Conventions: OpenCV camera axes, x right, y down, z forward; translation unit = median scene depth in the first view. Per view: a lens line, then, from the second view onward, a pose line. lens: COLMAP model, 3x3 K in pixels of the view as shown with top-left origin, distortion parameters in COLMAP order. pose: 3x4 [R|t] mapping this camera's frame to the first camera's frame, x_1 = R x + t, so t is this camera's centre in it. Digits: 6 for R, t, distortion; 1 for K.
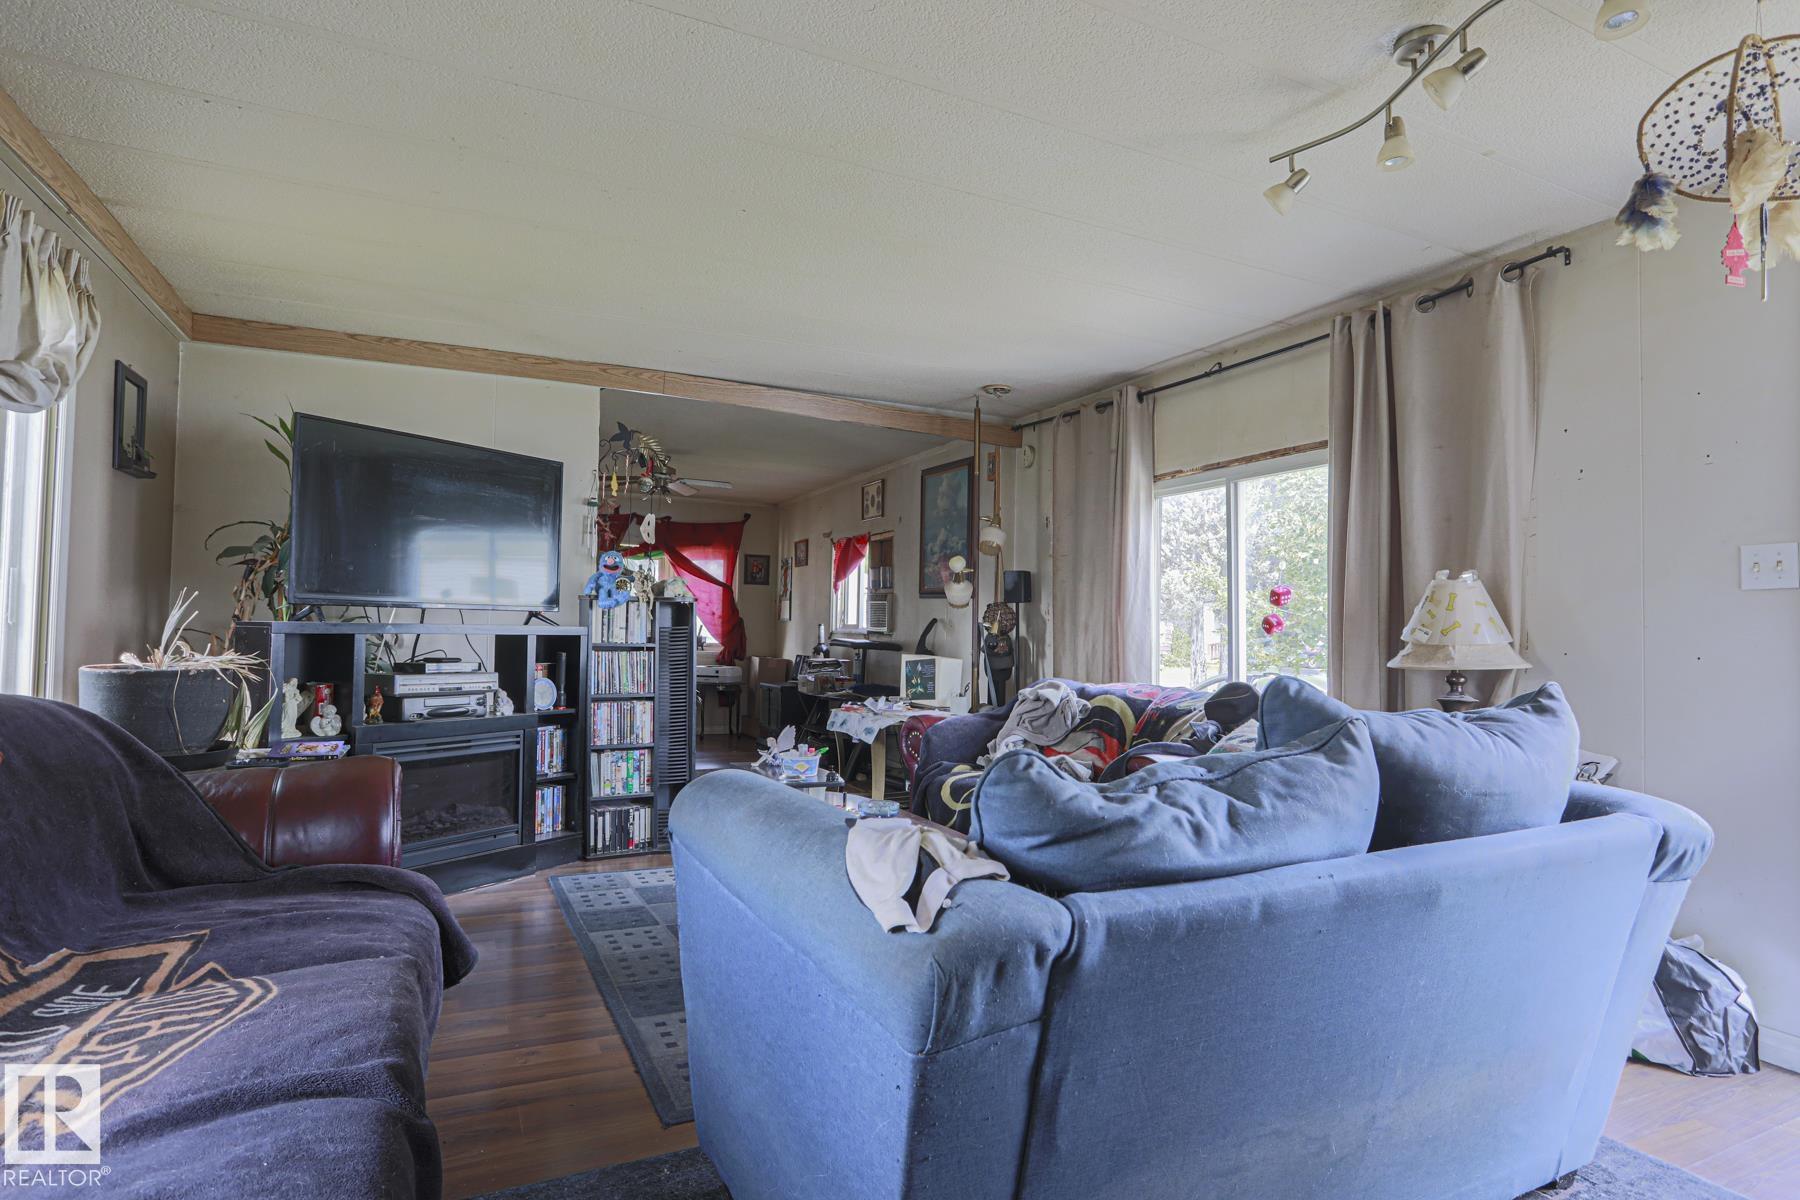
lens RADIAL K [[955.5, 0, 900.0], [0, 955.5, 600.0], [0, 0, 1]] dist [-0.034712, 0.000058]
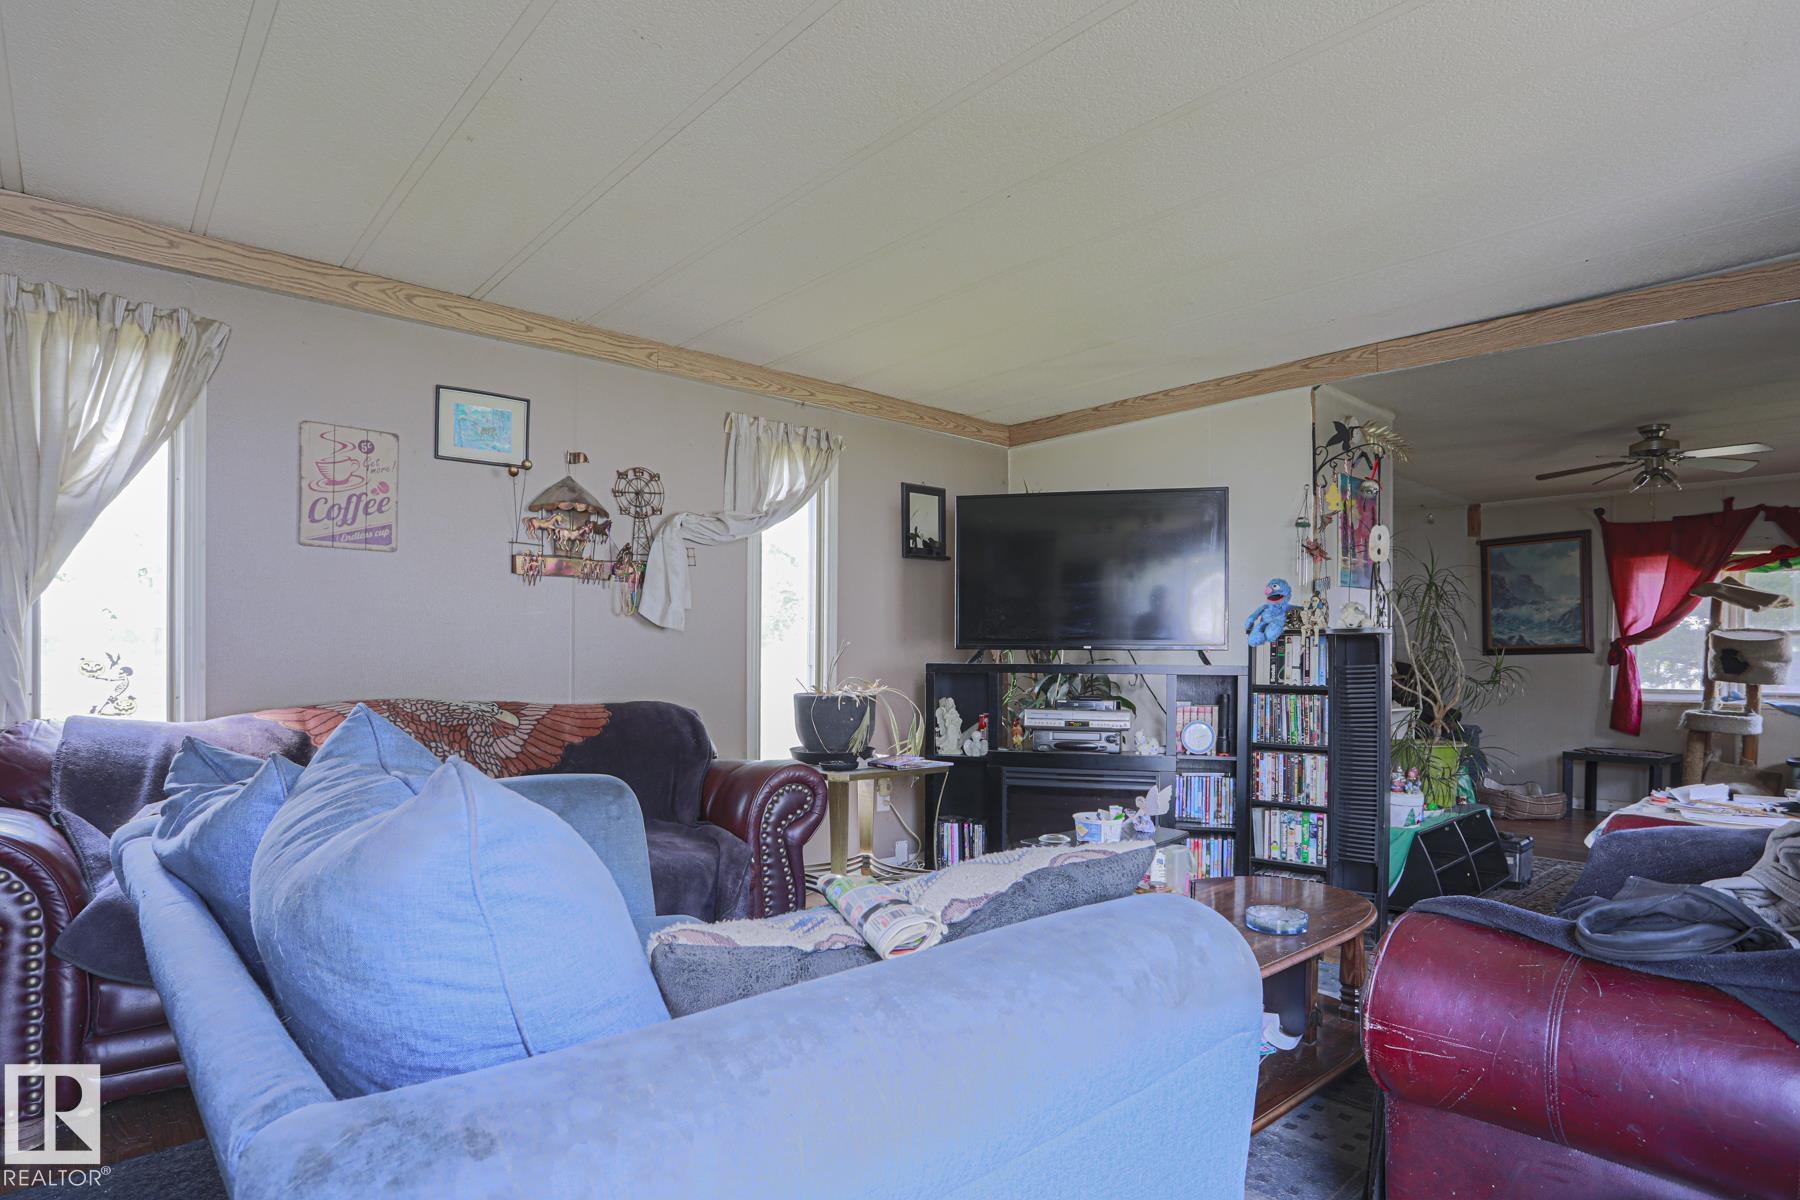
lens RADIAL K [[989.3, 0, 899.4], [0, 989.3, 661.9], [0, 0, 1]] dist [-0.000536, -0.000016]
pose [[0.286924, -0.012374, -0.957873, 0.461529], [0.027768, 0.999604, -0.004596, 0.019424], [0.957551, -0.025280, 0.287154, 0.412912]]
